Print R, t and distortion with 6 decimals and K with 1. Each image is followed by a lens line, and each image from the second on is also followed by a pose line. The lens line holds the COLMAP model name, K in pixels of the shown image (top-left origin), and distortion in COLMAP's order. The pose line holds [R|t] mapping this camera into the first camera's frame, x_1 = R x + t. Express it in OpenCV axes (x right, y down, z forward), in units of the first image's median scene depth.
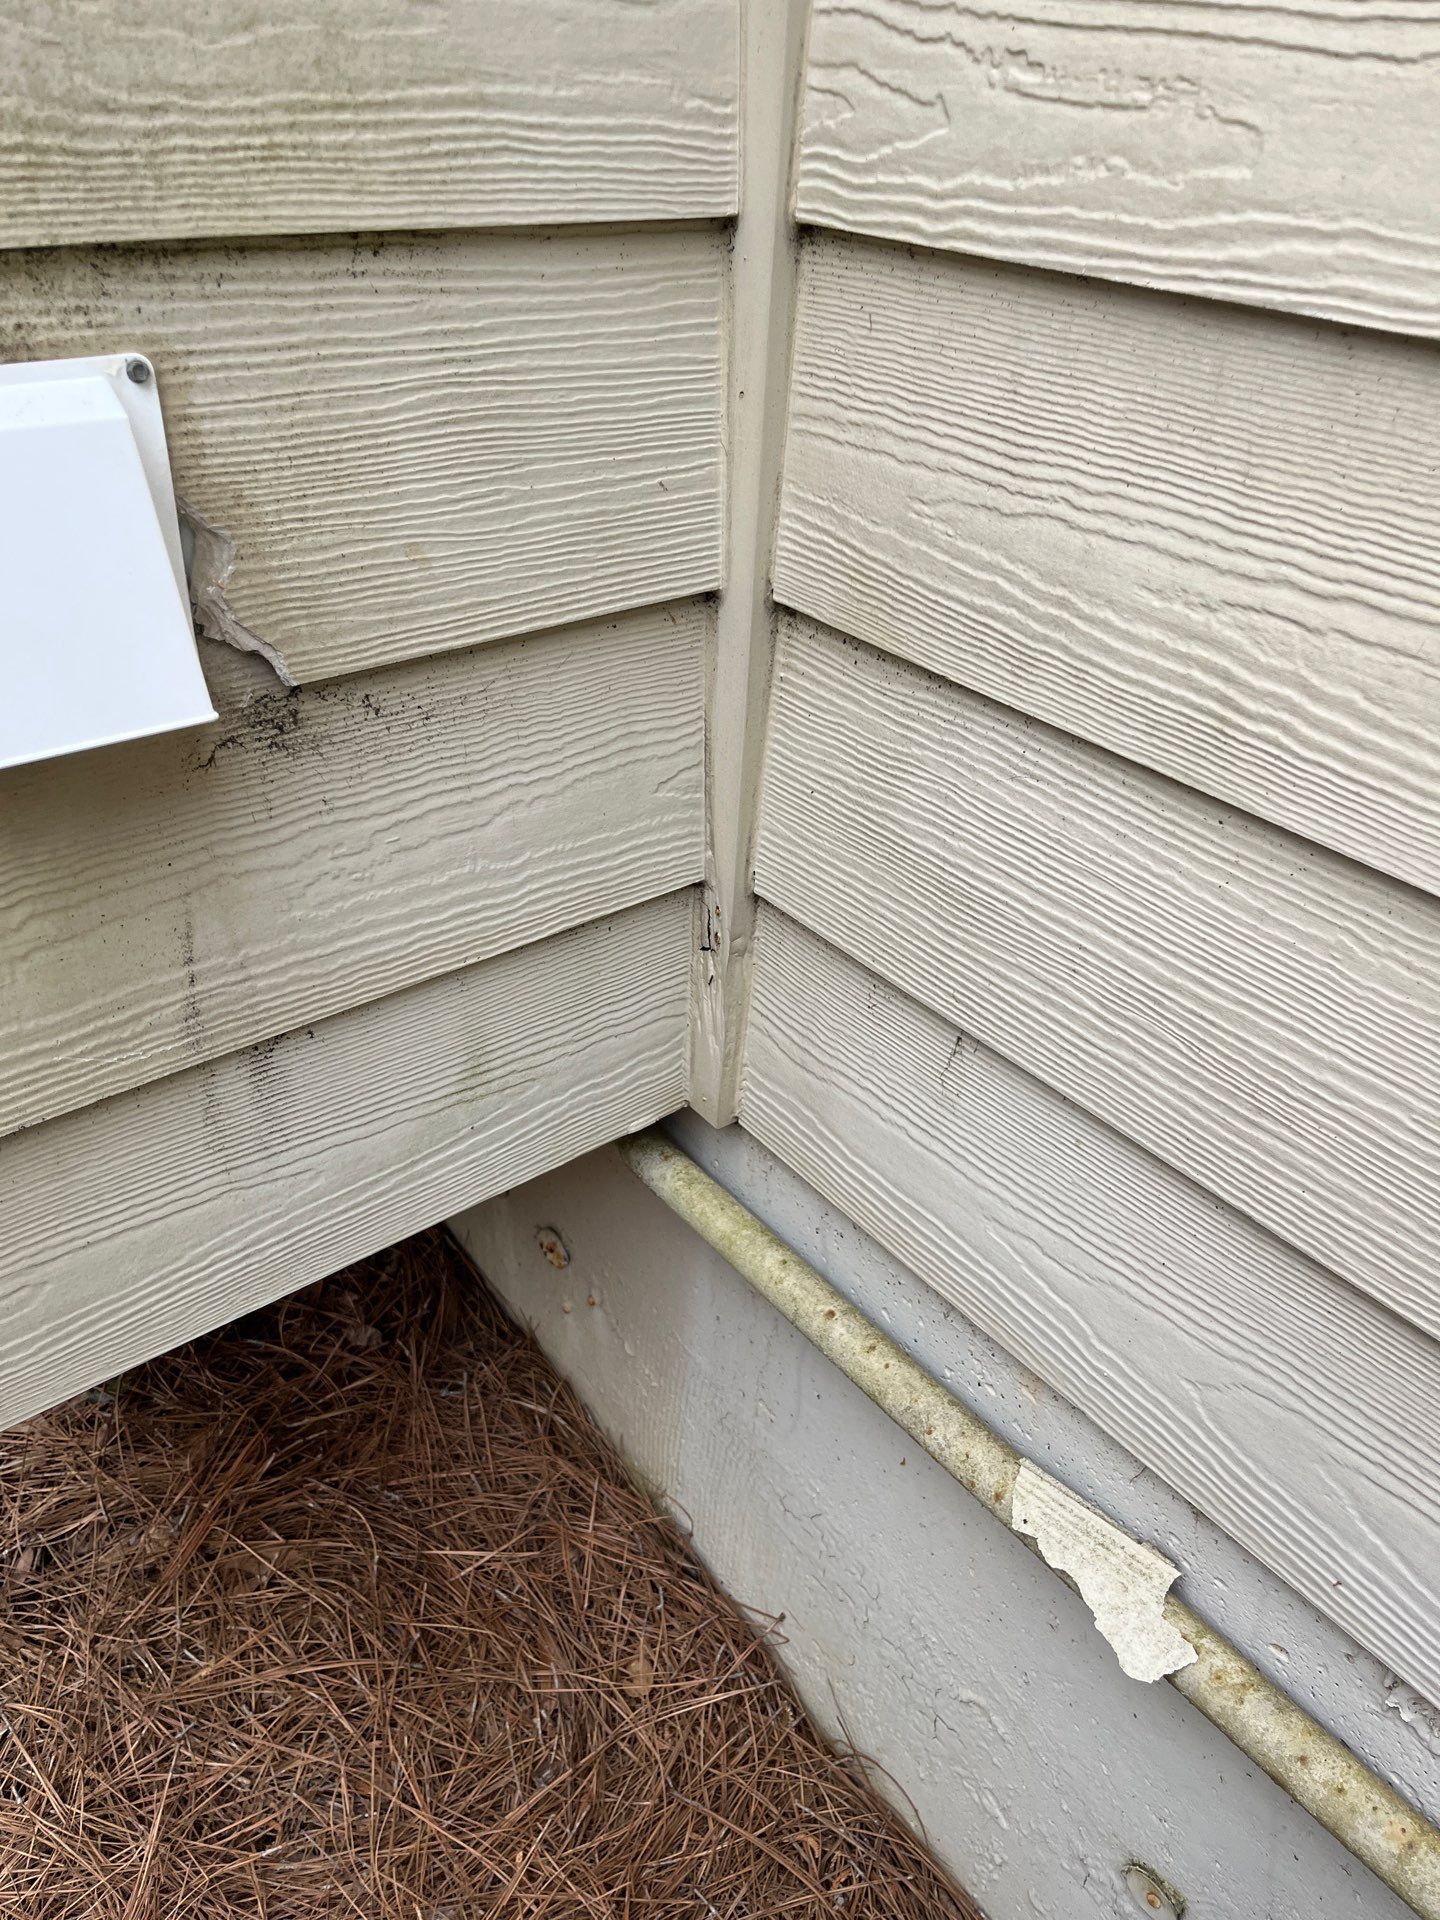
lens RADIAL K [[1427.8, 0, 717.4], [0, 1427.8, 926.6], [0, 0, 1]] dist [0.056367, -0.064319]
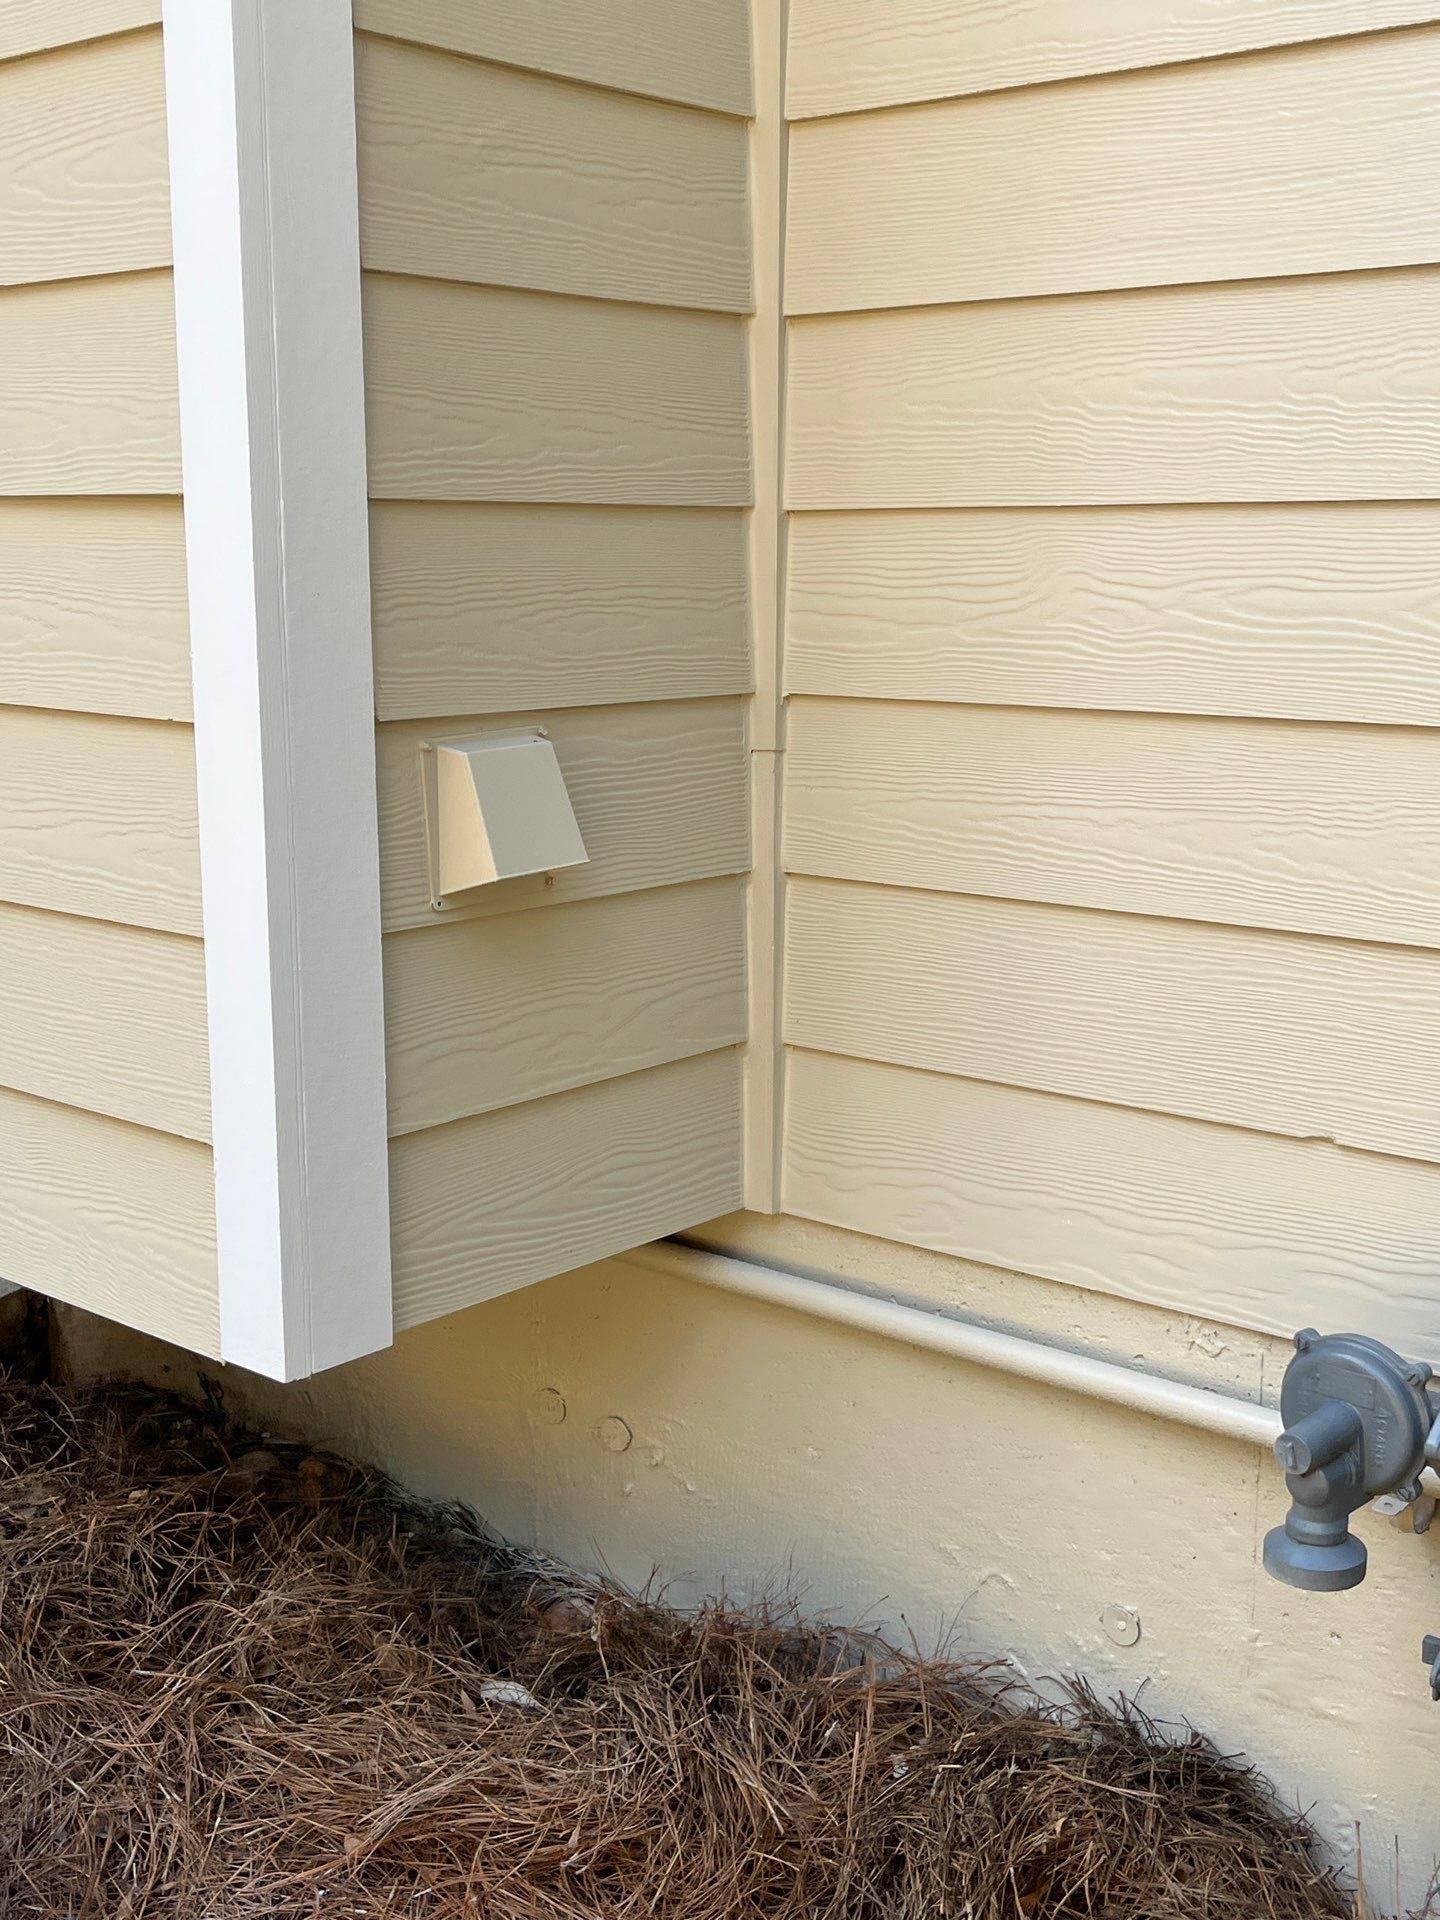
lens RADIAL K [[2300.2, 0, 720.7], [0, 2300.2, 1023.4], [0, 0, 1]] dist [-0.008421, 0.000229]
pose [[0.977925, -0.085008, 0.190882, -0.722796], [0.146023, 0.931447, -0.333291, 1.084745], [-0.149465, 0.353807, 0.923299, -1.950284]]
